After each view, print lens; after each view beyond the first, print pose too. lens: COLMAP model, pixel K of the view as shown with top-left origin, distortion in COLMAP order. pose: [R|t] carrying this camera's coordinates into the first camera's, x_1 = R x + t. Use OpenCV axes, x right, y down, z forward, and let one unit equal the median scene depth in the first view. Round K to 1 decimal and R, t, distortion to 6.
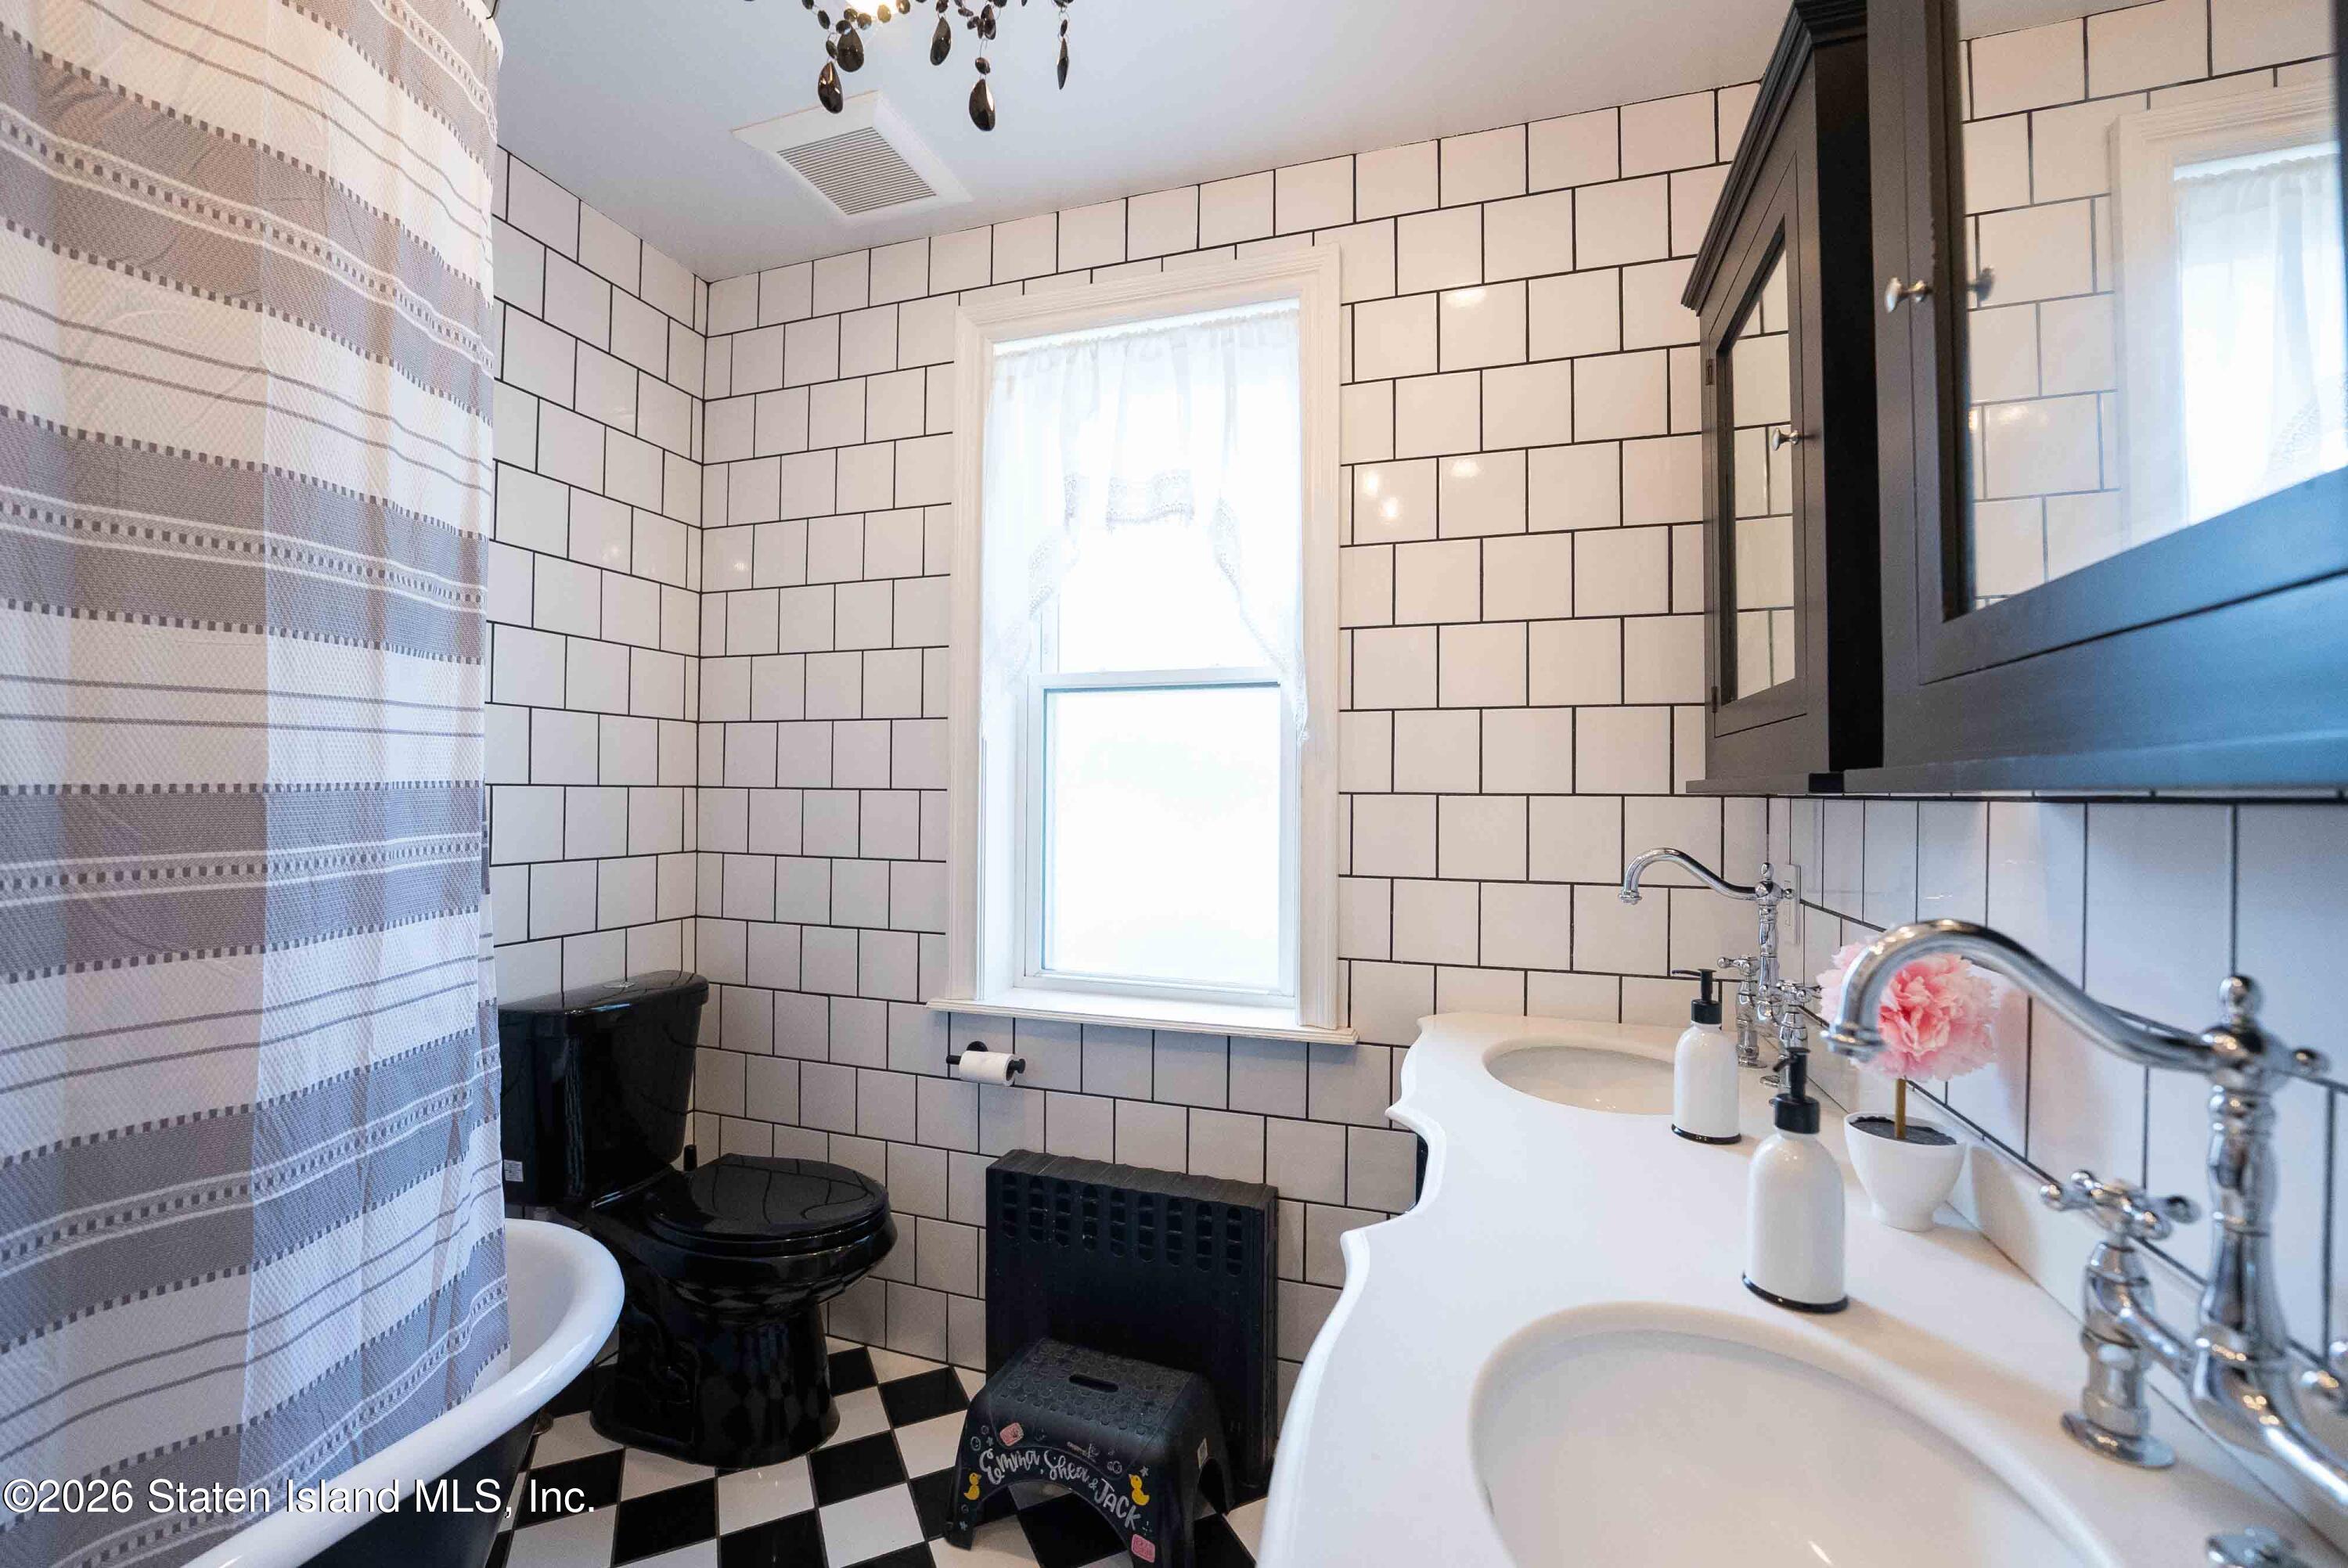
lens RADIAL K [[951.5, 0, 1178.2], [0, 951.5, 785.9], [0, 0, 1]] dist [-0.025081, 0.000893]
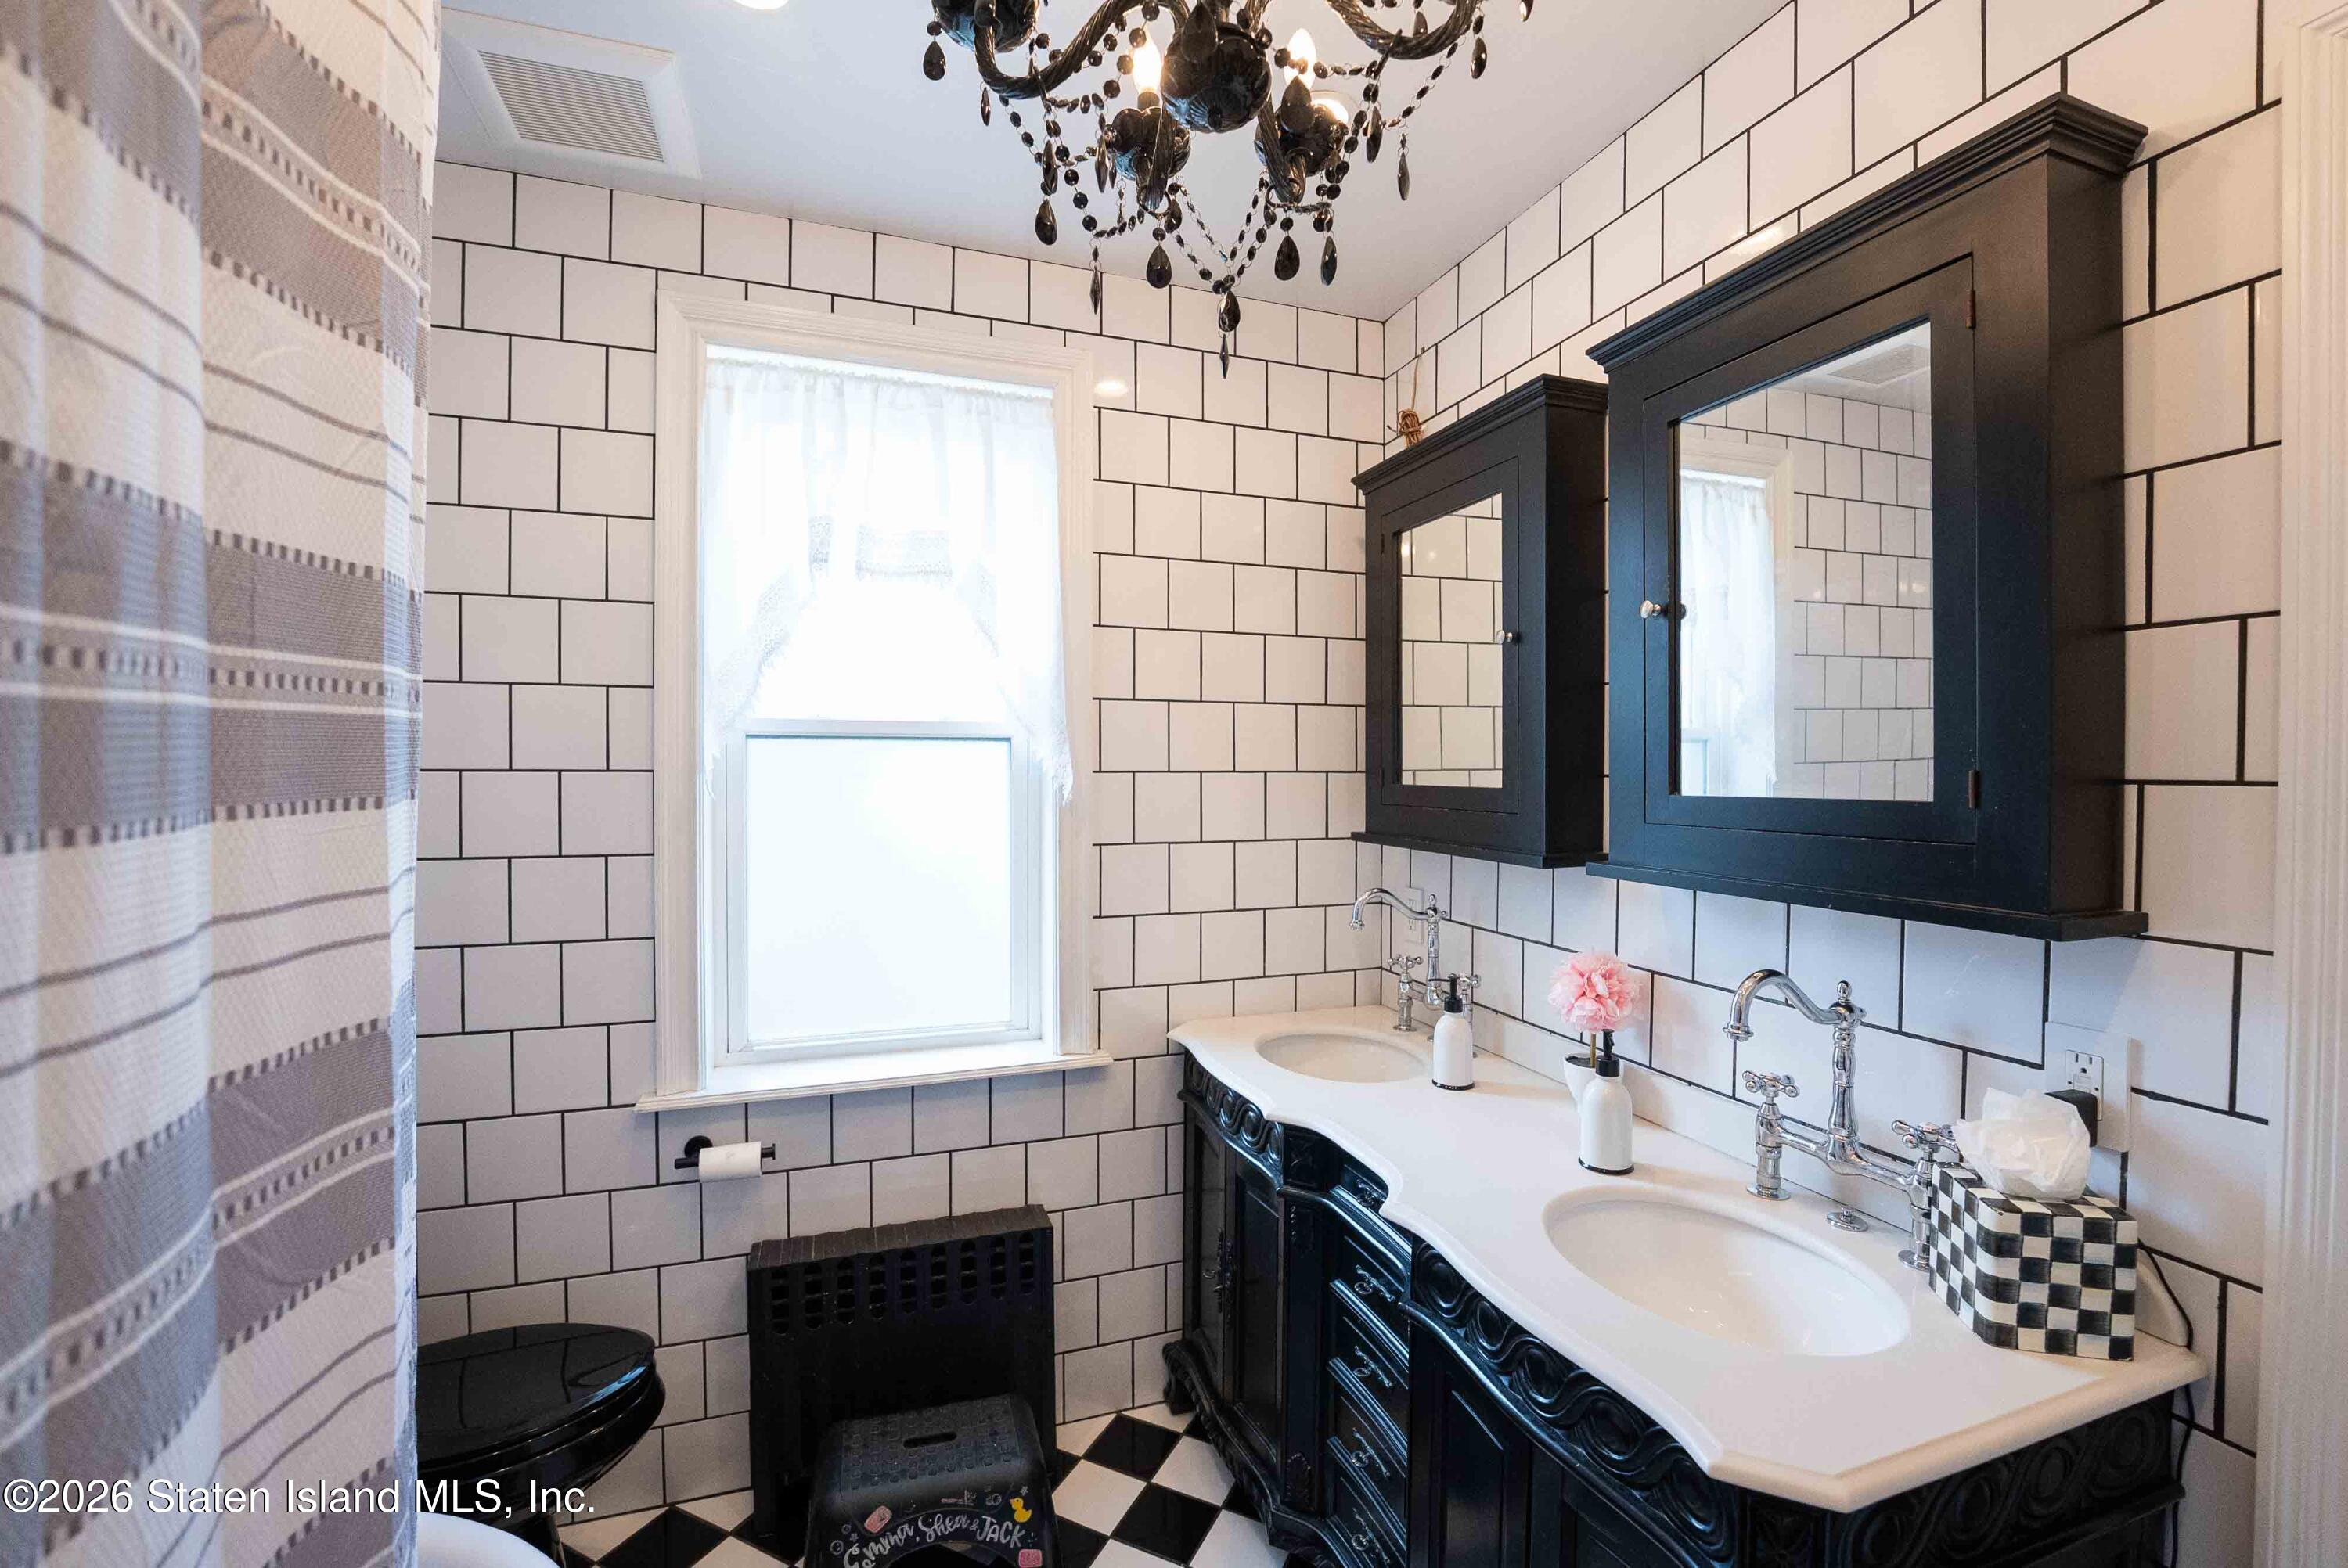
lens RADIAL K [[975.6, 0, 1170.4], [0, 975.6, 782.1], [0, 0, 1]] dist [-0.025832, -0.000160]
pose [[0.793984, -0.014913, 0.607755, -0.461131], [-0.001672, 0.999642, 0.026713, -0.098974], [-0.607936, -0.022225, 0.793675, 0.024199]]
